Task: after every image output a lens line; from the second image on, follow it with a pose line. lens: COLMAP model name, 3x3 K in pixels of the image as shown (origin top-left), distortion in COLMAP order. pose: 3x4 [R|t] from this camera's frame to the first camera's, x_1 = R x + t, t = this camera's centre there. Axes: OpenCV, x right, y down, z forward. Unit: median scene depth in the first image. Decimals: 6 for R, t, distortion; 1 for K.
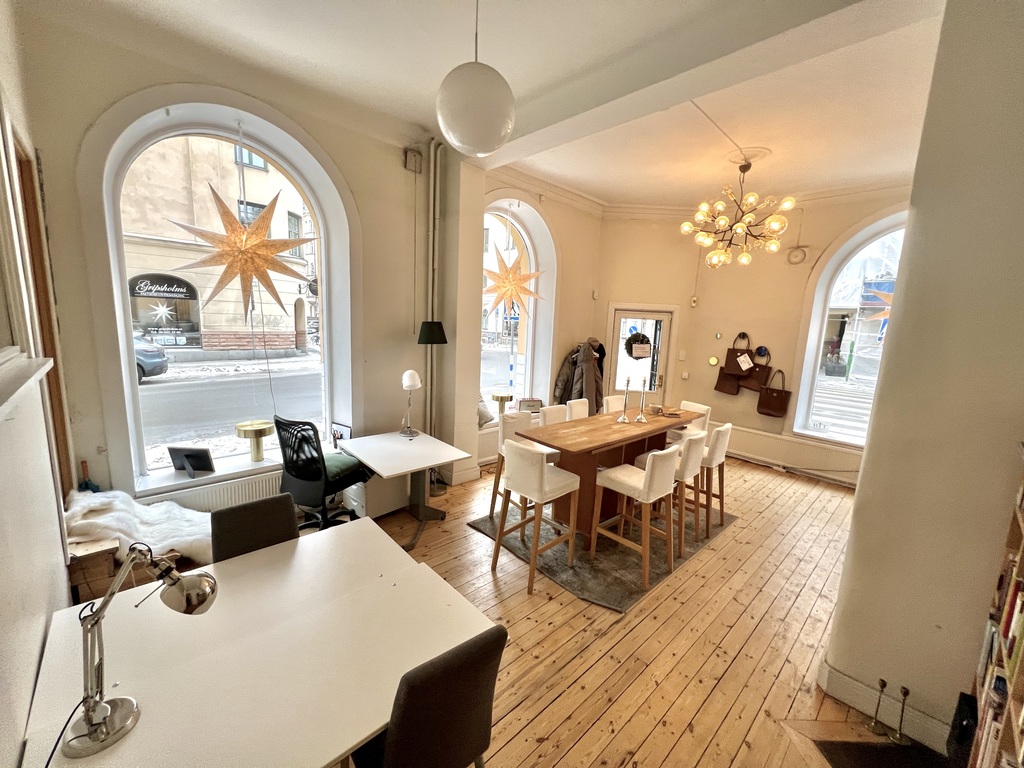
lens RADIAL K [[410.1, 0, 513.7], [0, 410.1, 383.6], [0, 0, 1]] dist [-0.001173, -0.000243]
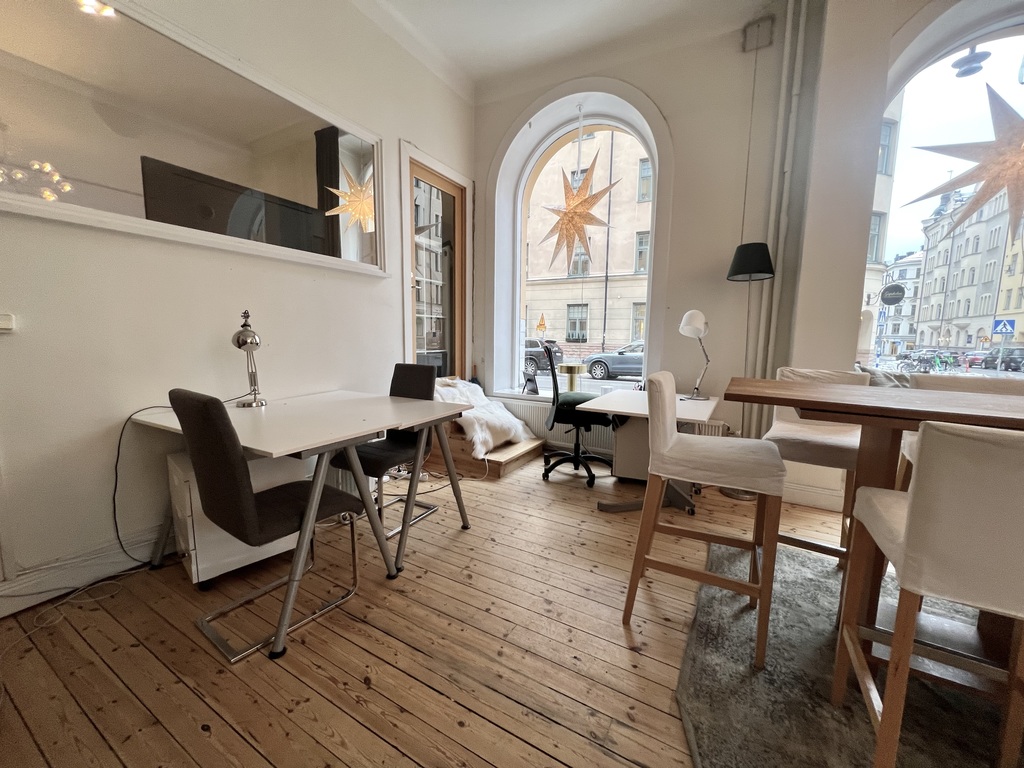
lens RADIAL K [[410.1, 0, 513.7], [0, 410.1, 383.6], [0, 0, 1]] dist [-0.001173, -0.000243]
pose [[0.293633, 0.072747, -0.953146, 0.549430], [-0.155028, 0.987524, 0.027611, 0.187774], [0.943264, 0.139657, 0.301247, 0.644602]]
